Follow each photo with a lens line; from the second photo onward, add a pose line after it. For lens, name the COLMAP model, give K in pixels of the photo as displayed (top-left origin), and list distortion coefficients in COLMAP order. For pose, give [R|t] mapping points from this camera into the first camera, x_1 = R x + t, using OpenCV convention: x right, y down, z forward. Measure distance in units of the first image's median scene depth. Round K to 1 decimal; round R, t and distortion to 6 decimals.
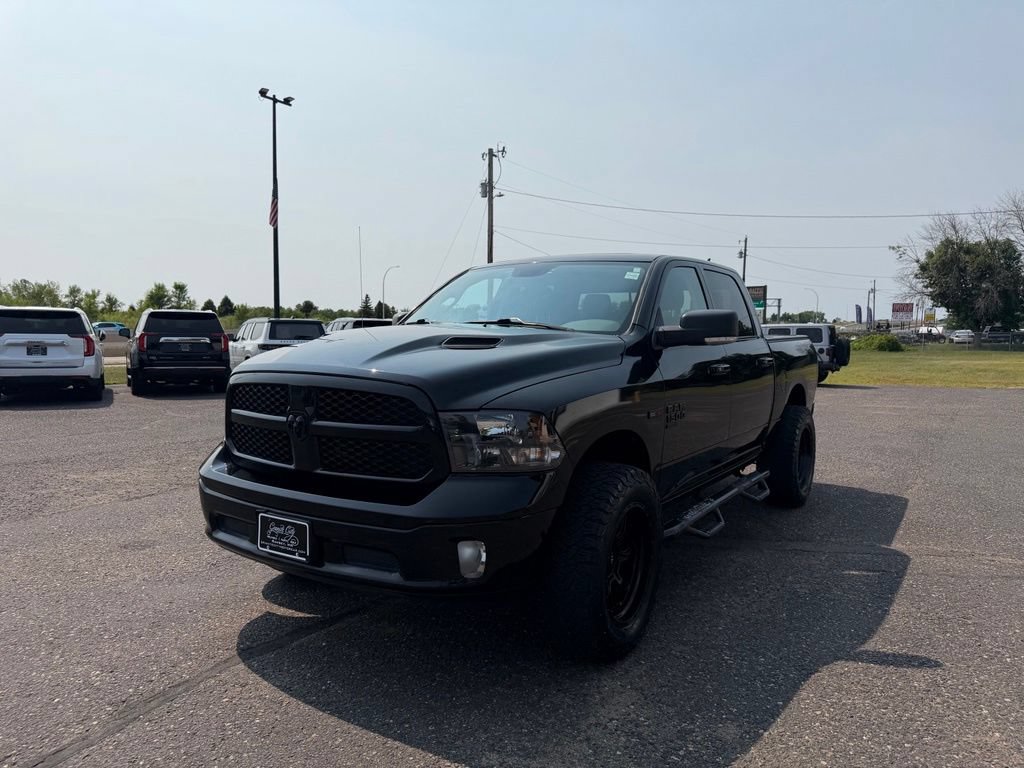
lens RADIAL K [[724.9, 0, 510.9], [0, 724.9, 389.1], [0, 0, 1]] dist [0.049111, -0.054166]
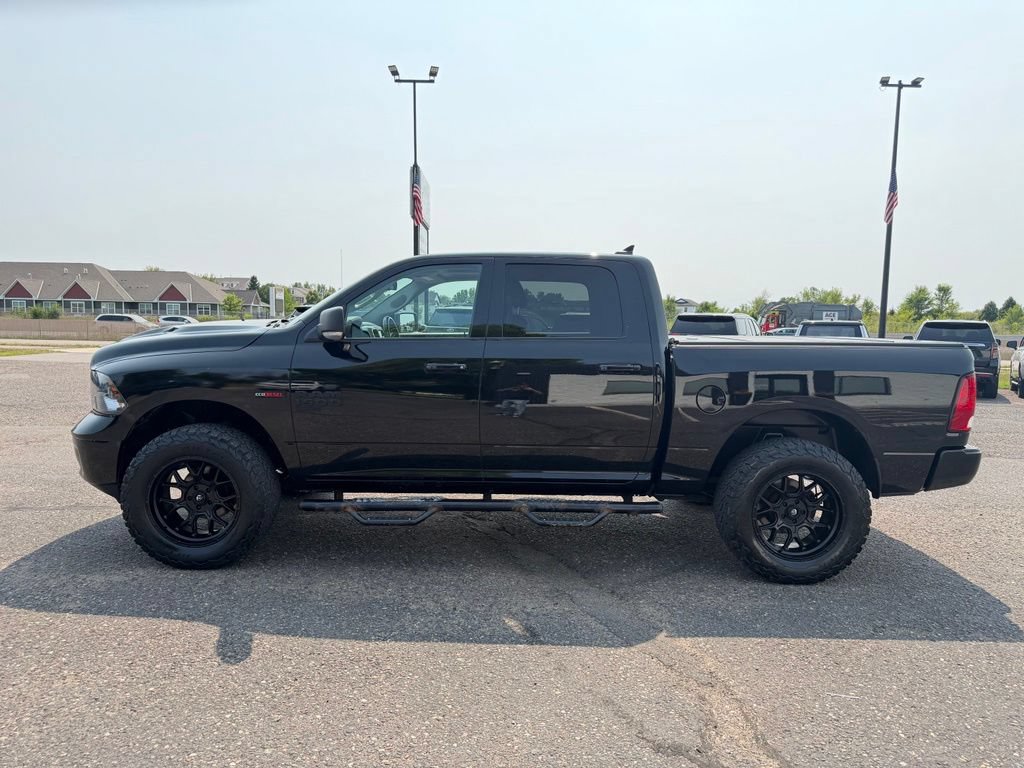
lens RADIAL K [[724.9, 0, 513.2], [0, 724.9, 380.2], [0, 0, 1]] dist [0.049111, -0.054166]
pose [[0.551447, 0.068486, -0.831394, 0.841098], [-0.083008, 0.996183, 0.027003, -0.031691], [0.830069, 0.054122, 0.555027, 0.398195]]
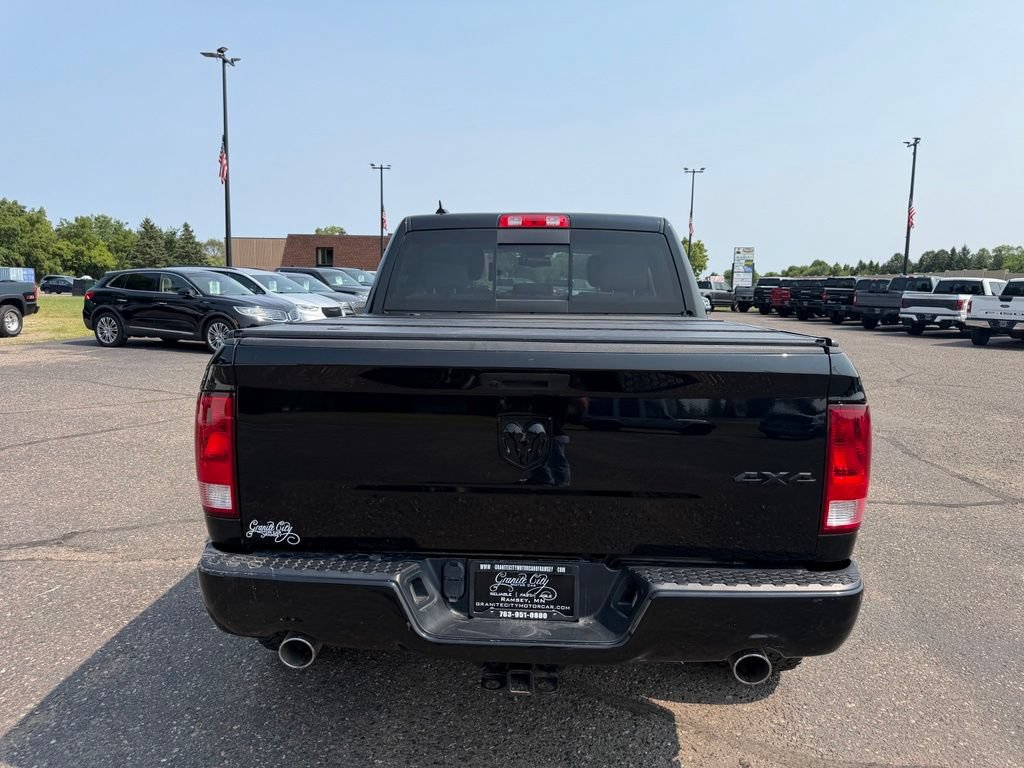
lens RADIAL K [[724.9, 0, 507.2], [0, 724.9, 383.3], [0, 0, 1]] dist [0.049111, -0.054166]
pose [[-0.860339, 0.046361, -0.507609, 0.539355], [-0.065587, 0.977508, 0.200441, -0.141621], [0.505485, 0.205740, -0.837947, 1.538997]]
